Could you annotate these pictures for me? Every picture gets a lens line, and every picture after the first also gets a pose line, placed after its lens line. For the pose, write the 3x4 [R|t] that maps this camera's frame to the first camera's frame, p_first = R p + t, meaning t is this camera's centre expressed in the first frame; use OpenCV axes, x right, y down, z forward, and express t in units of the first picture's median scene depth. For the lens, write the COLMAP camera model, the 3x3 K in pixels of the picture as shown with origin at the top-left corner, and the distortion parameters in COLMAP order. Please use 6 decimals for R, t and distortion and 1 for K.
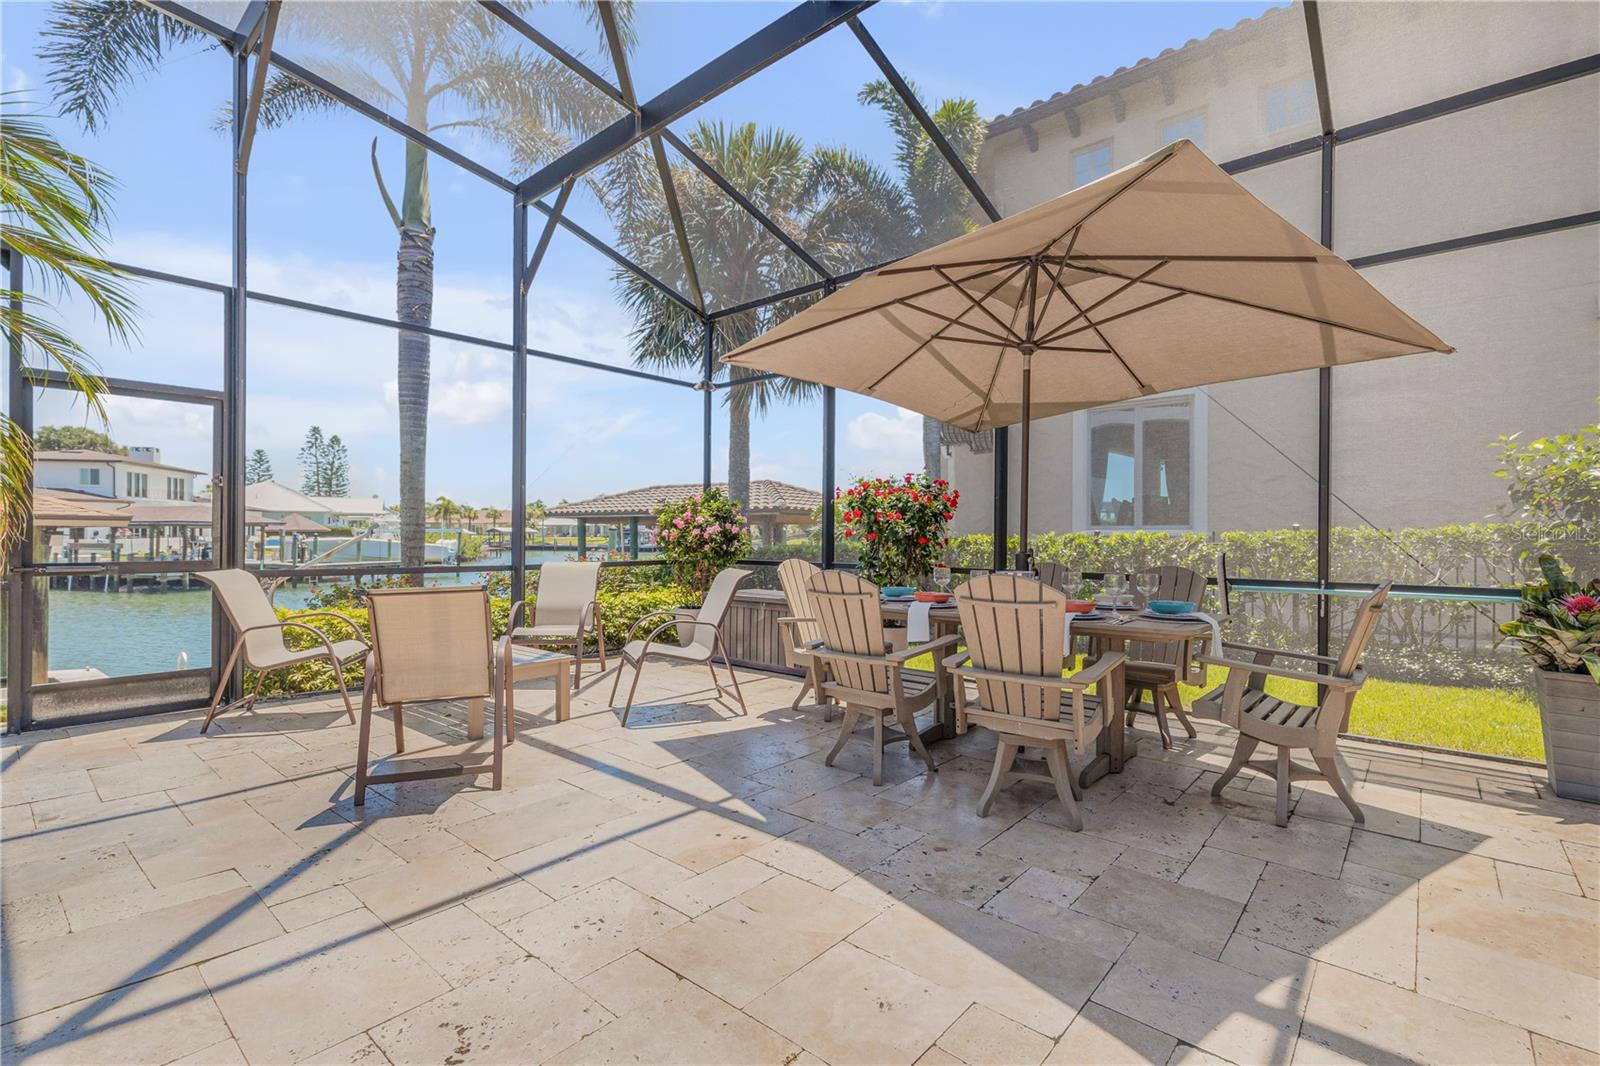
lens RADIAL K [[720.4, 0, 798.2], [0, 720.4, 532.3], [0, 0, 1]] dist [0.001623, 0.000924]
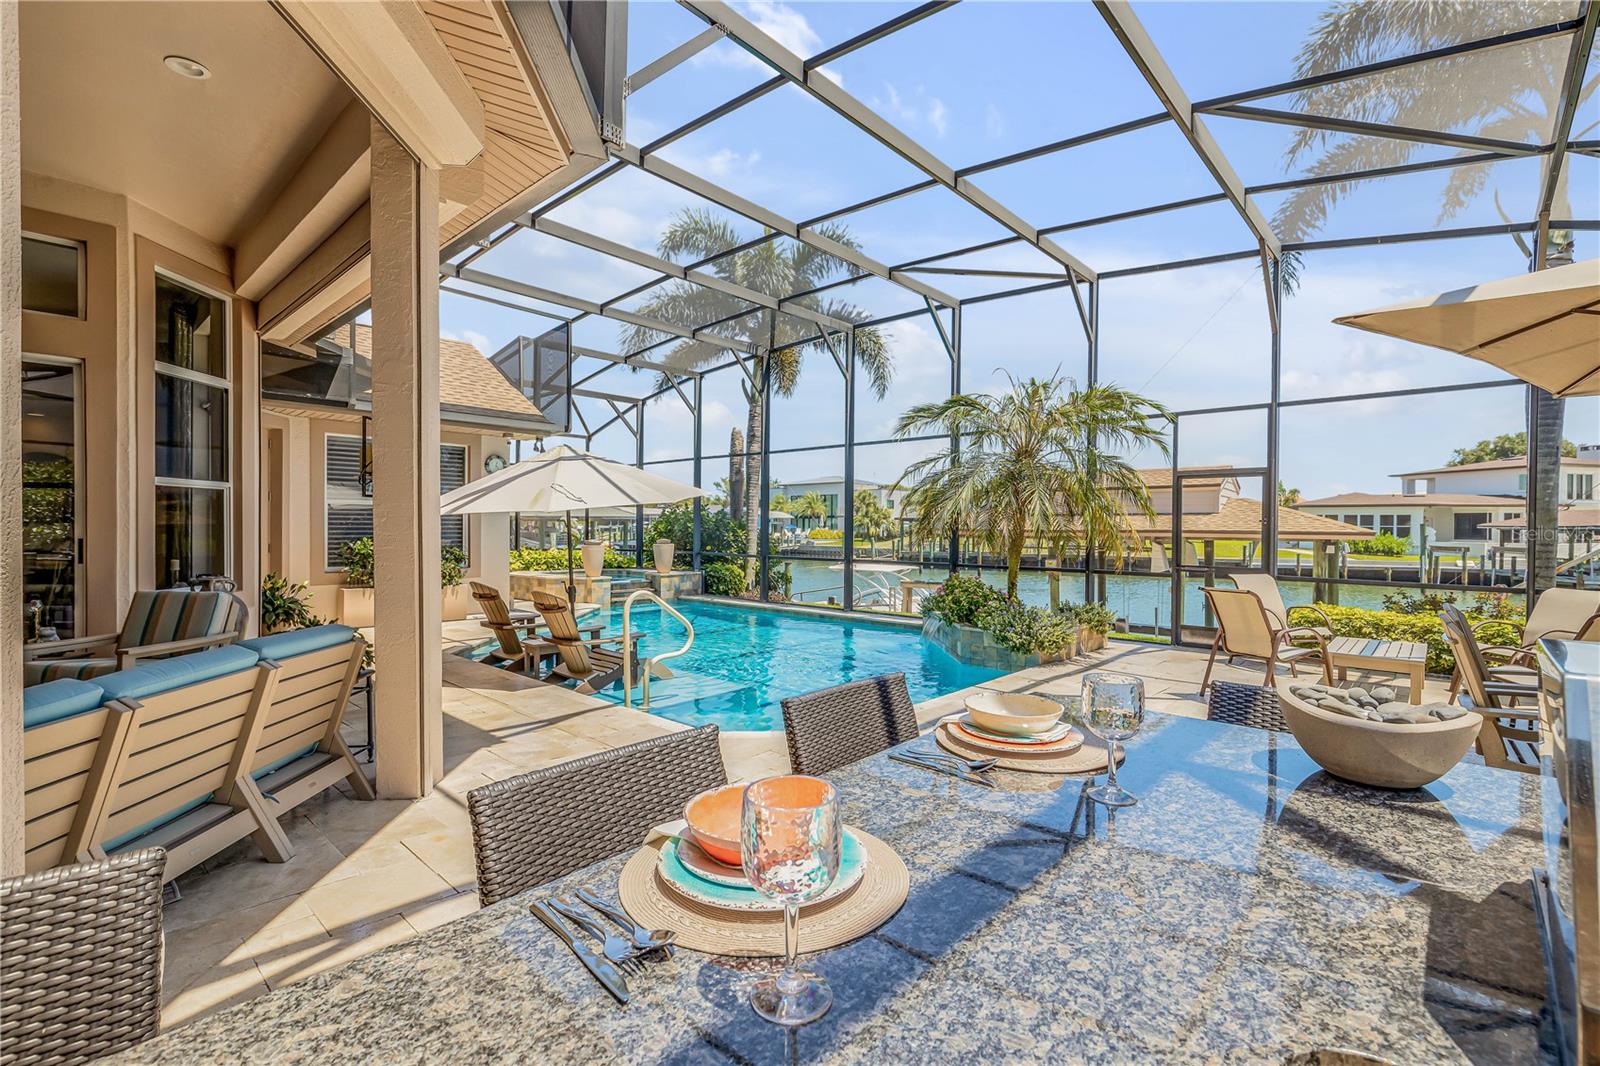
lens RADIAL K [[720.4, 0, 798.2], [0, 720.4, 532.3], [0, 0, 1]] dist [0.001623, 0.000924]
pose [[-0.035047, 0.003009, -0.999381, 0.622221], [-0.004220, 0.999986, 0.003159, -0.031372], [0.999377, 0.004328, -0.035034, -0.015183]]
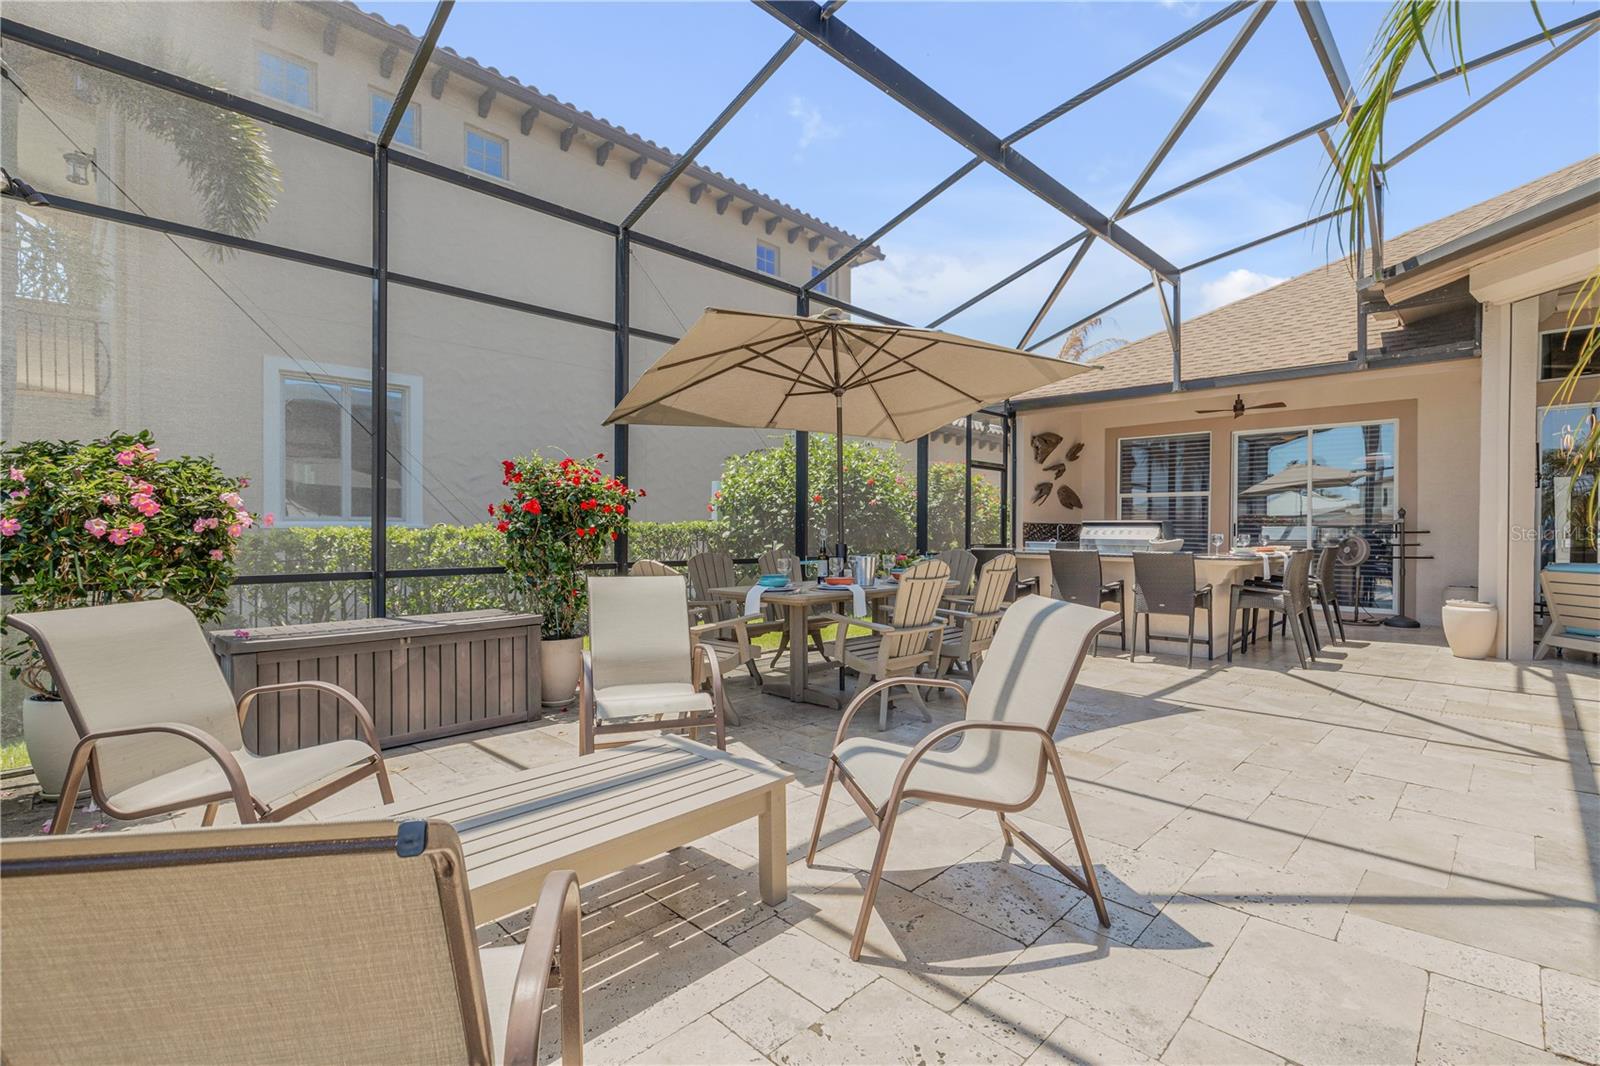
lens RADIAL K [[720.4, 0, 798.2], [0, 720.4, 532.3], [0, 0, 1]] dist [0.001623, 0.000924]
pose [[0.073908, -0.005875, 0.997248, -0.589508], [-0.008733, 0.999940, 0.006538, -0.000662], [-0.997227, -0.009192, 0.073852, 0.556206]]
